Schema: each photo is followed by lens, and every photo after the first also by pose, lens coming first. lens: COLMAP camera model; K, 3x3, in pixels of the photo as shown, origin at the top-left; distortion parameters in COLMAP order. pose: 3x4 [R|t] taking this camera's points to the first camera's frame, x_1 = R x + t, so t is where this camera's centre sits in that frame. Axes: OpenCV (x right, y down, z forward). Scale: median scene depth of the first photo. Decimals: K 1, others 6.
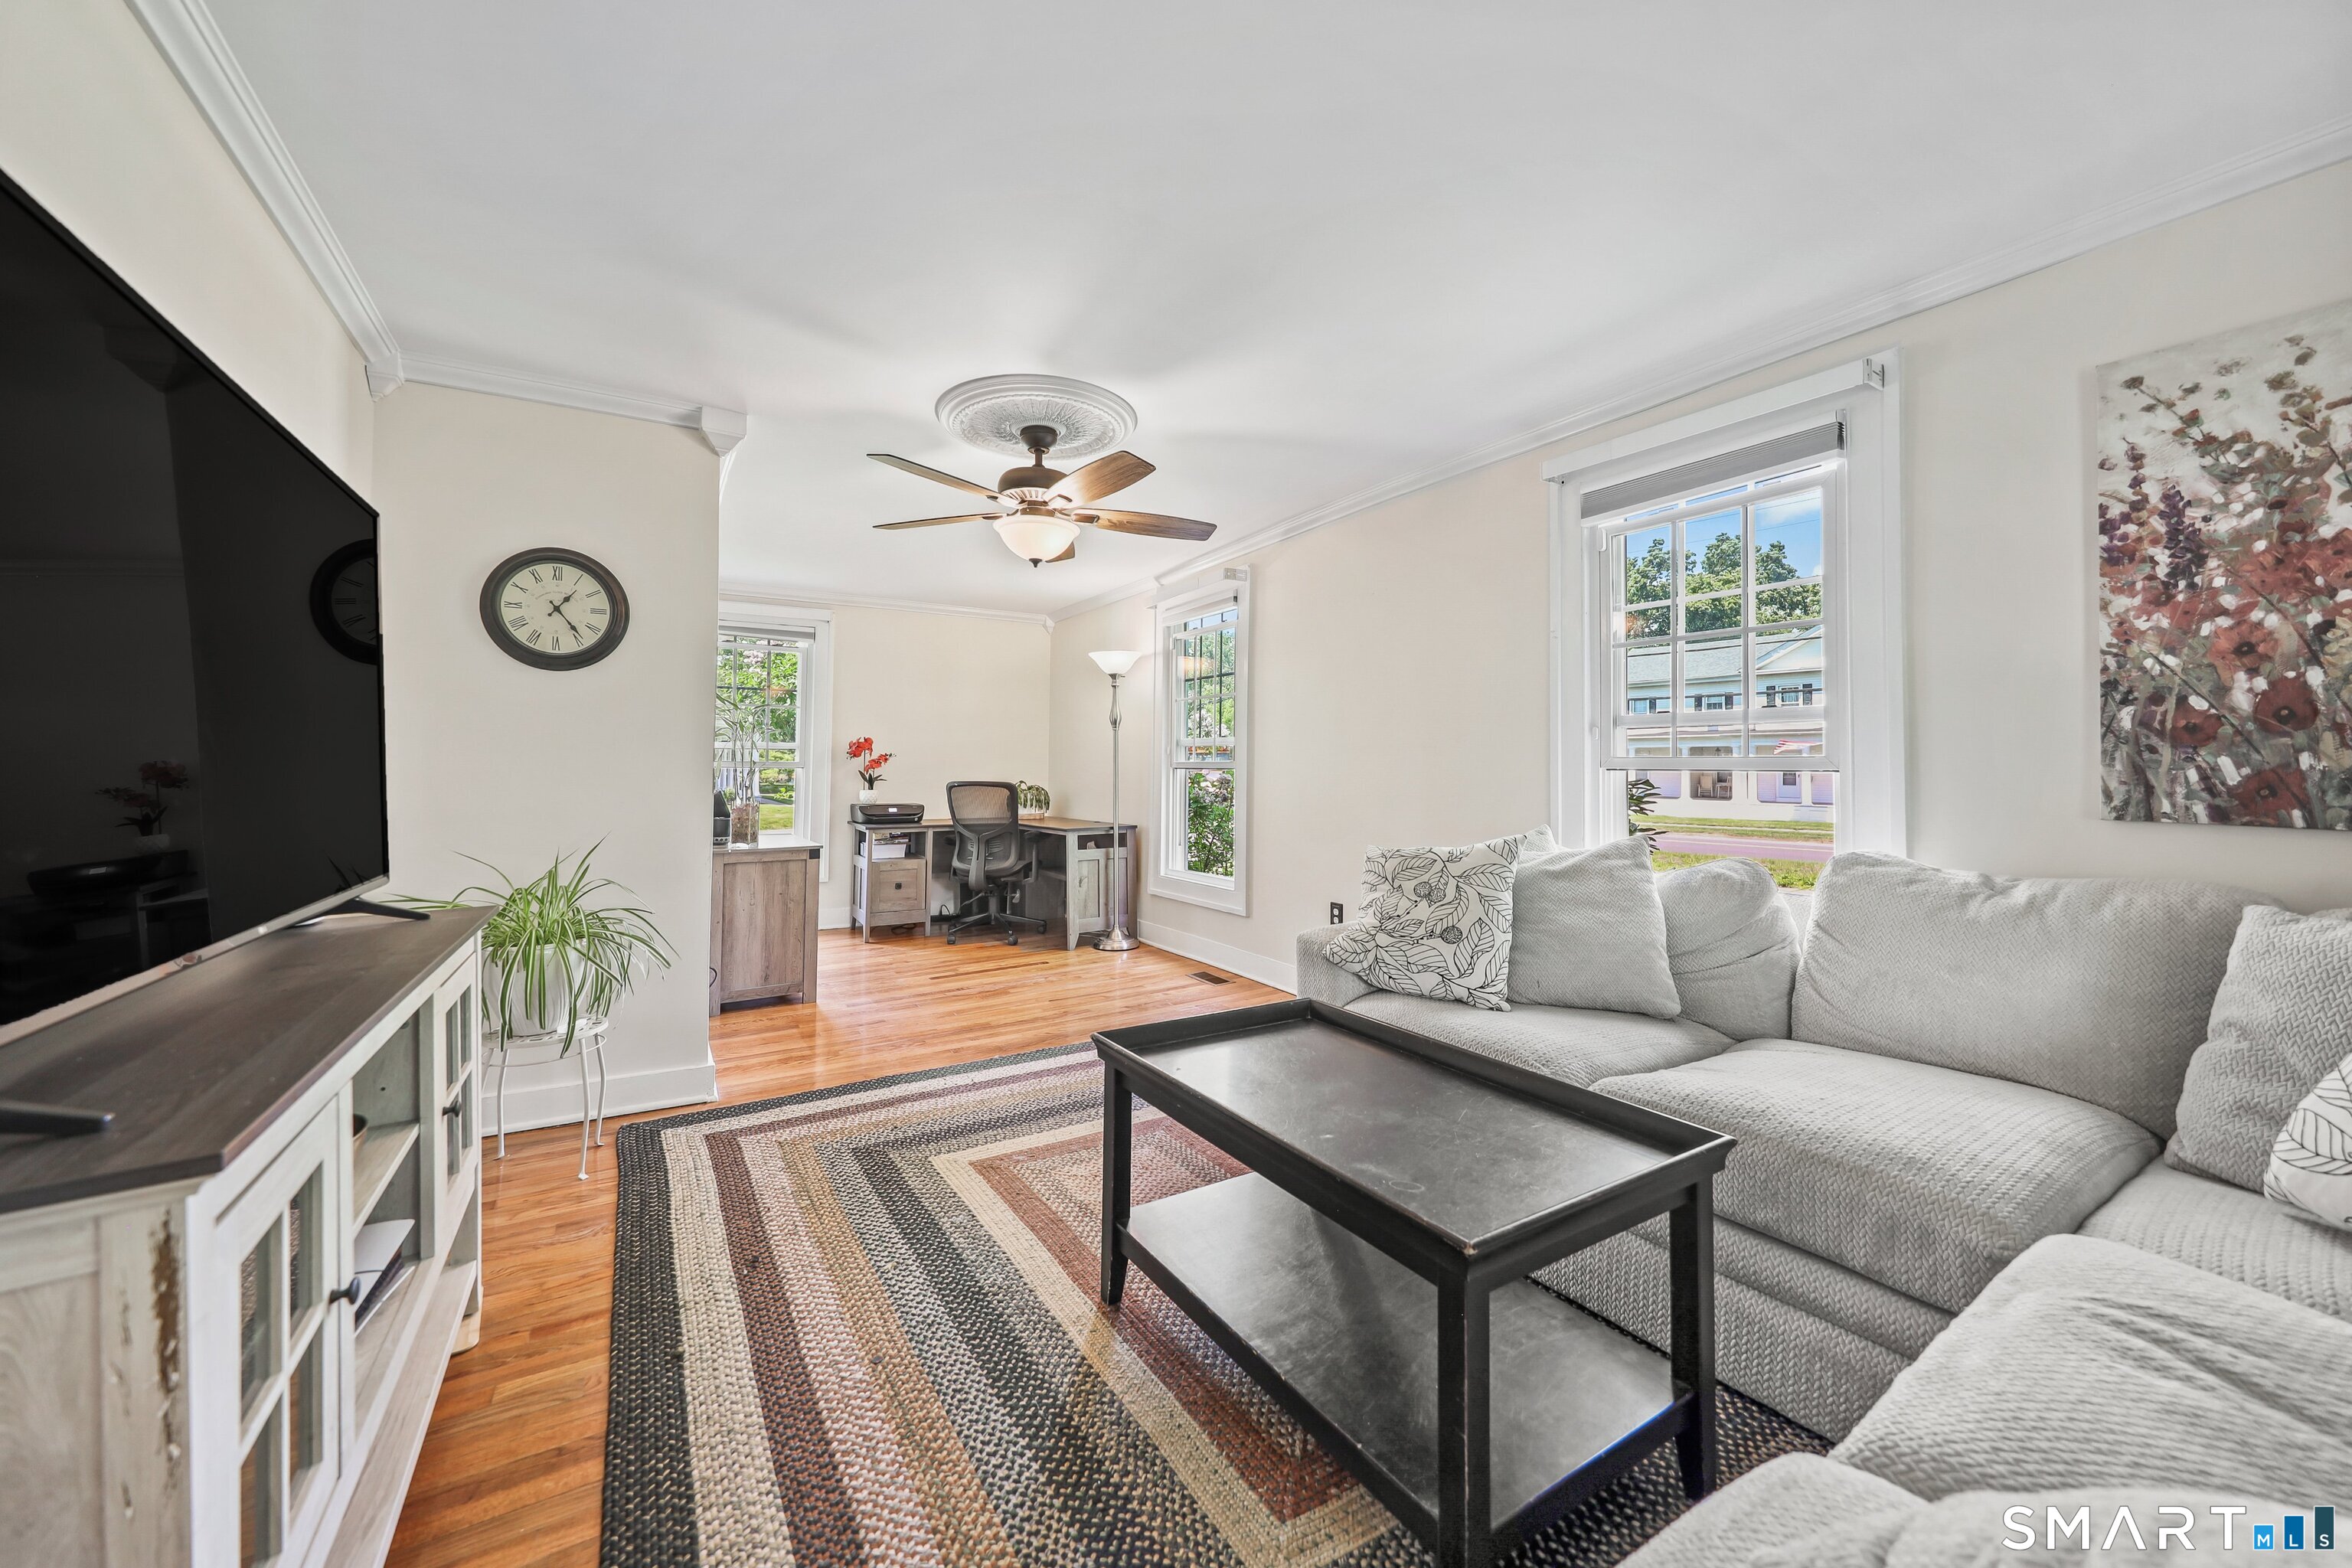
lens RADIAL K [[870.8, 0, 1176.0], [0, 870.8, 784.0], [0, 0, 1]] dist [-0.000475, -0.000051]
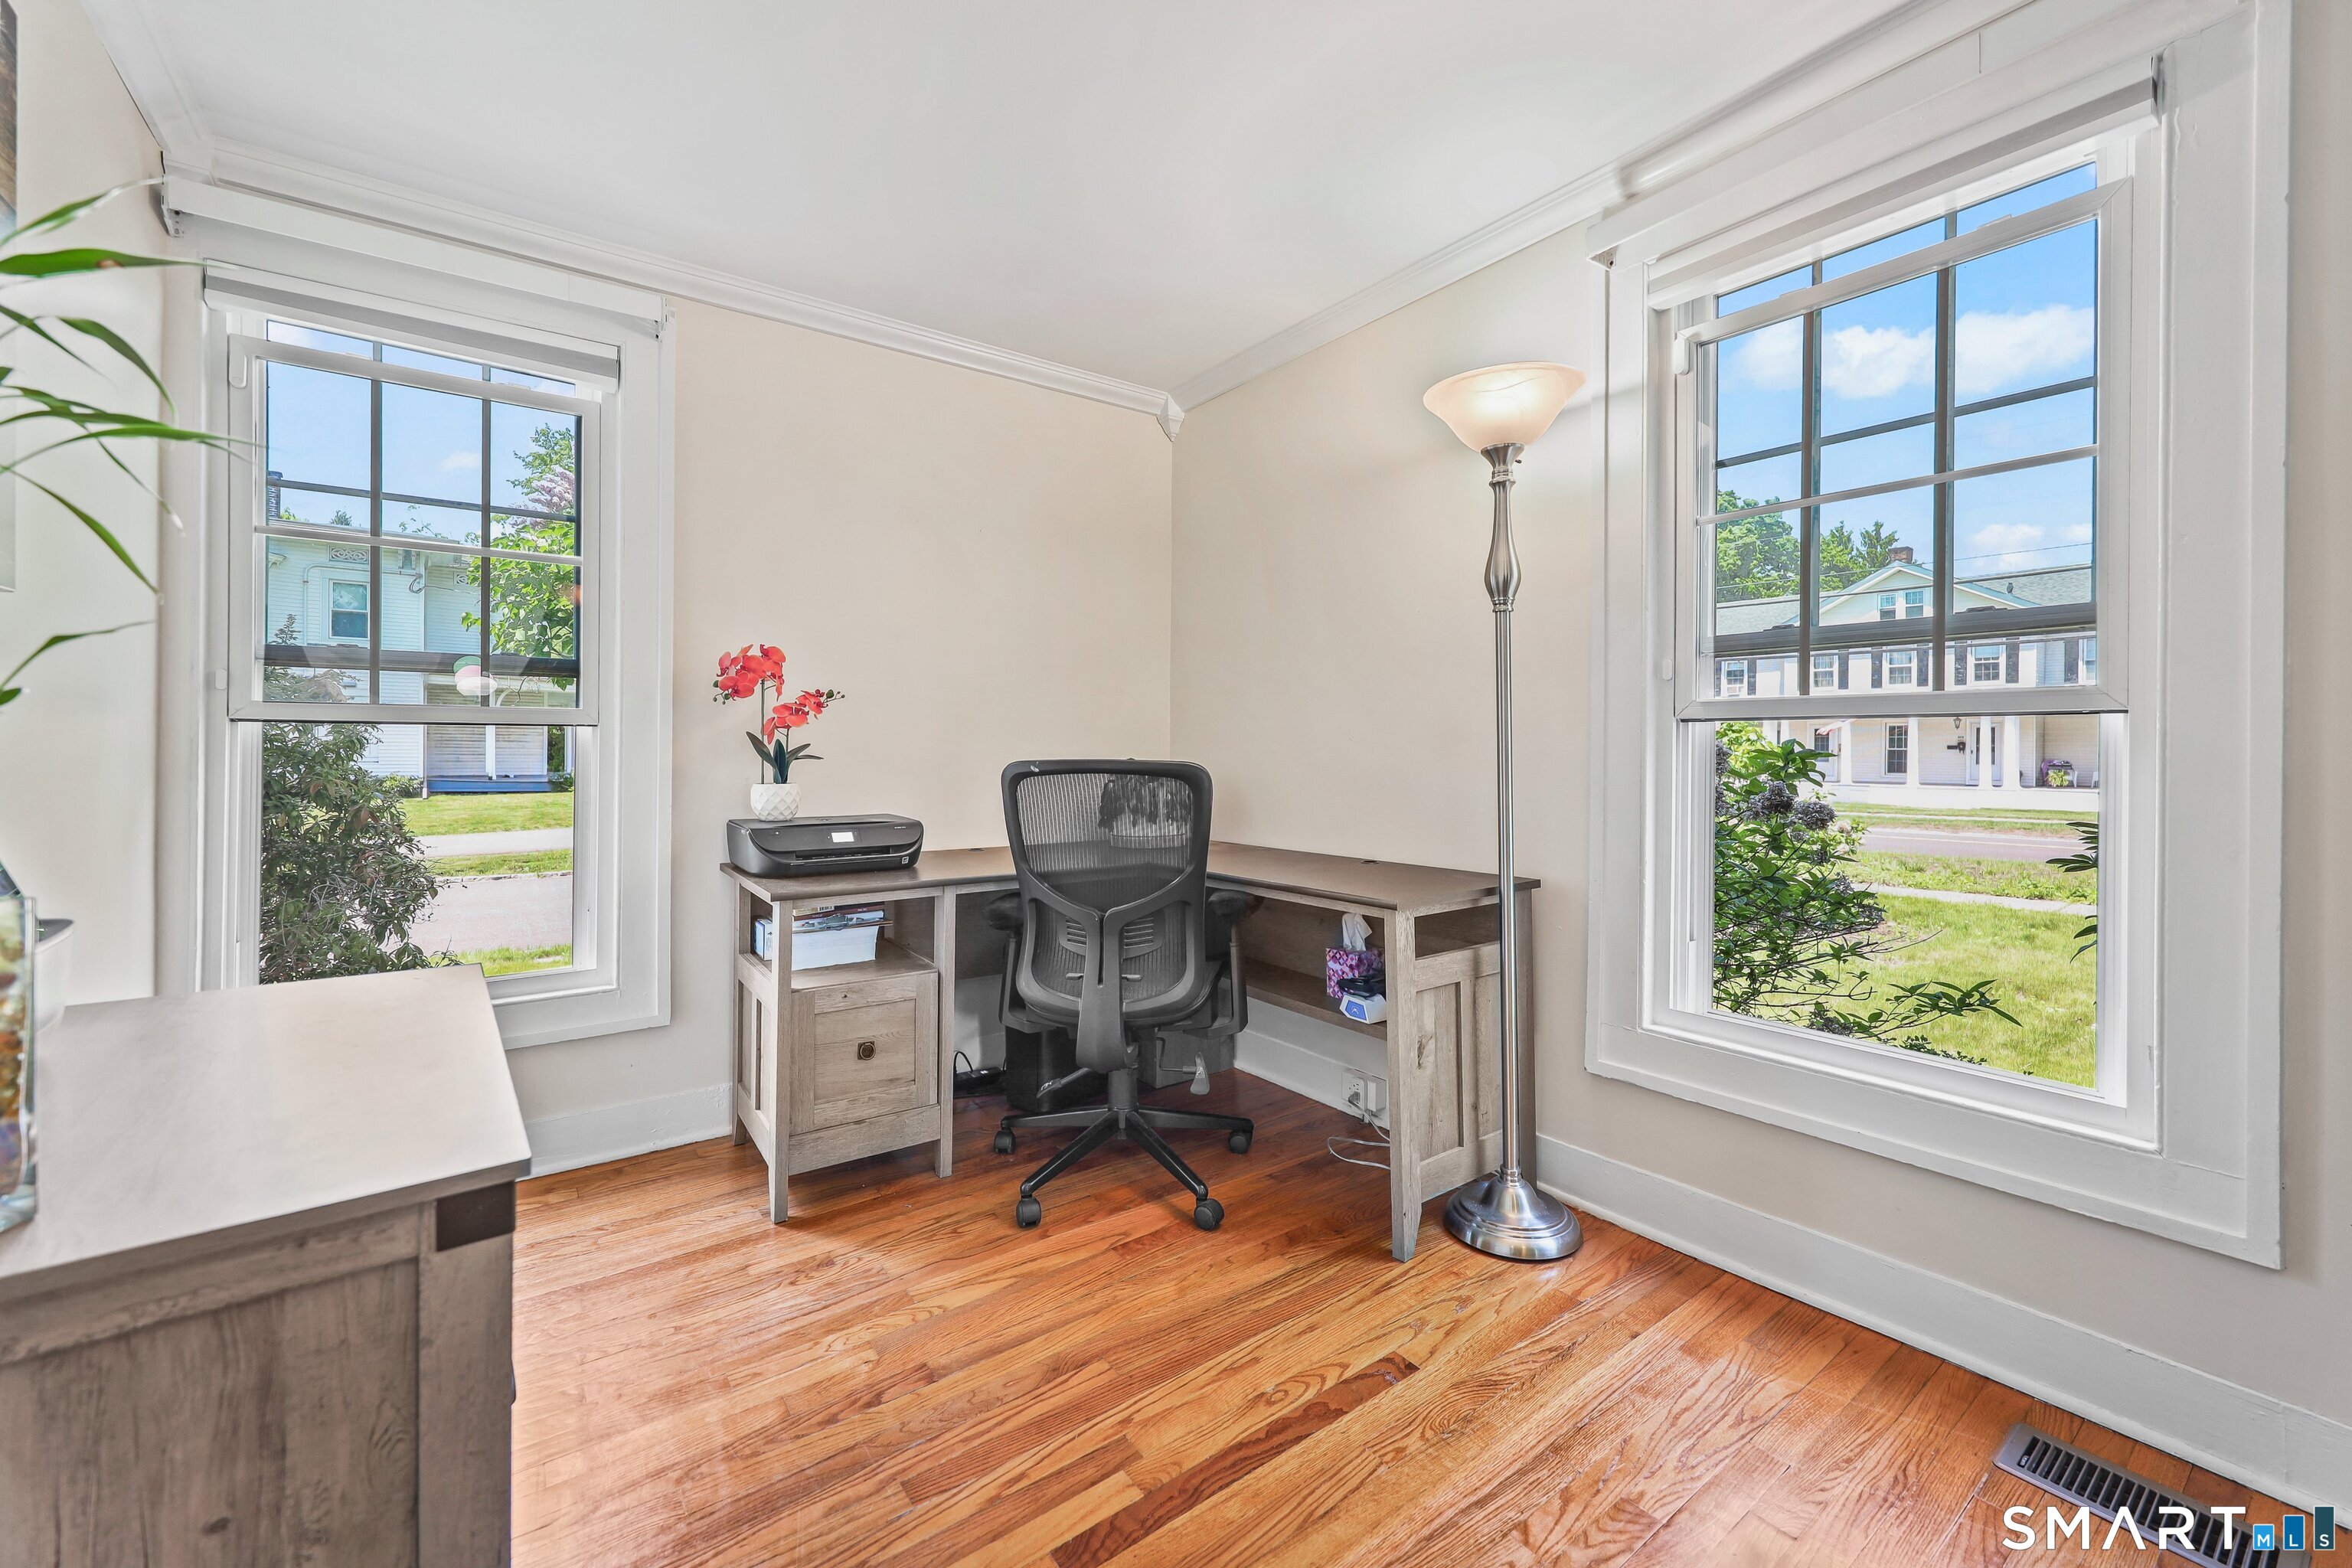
lens RADIAL K [[940.0, 0, 1176.0], [0, 940.0, 784.0], [0, 0, 1]] dist [0.000823, 0.000010]
pose [[0.996988, -0.008674, 0.077066, -0.217970], [0.006748, 0.999659, 0.025210, -0.002384], [-0.077259, -0.024614, 0.996707, 0.598778]]
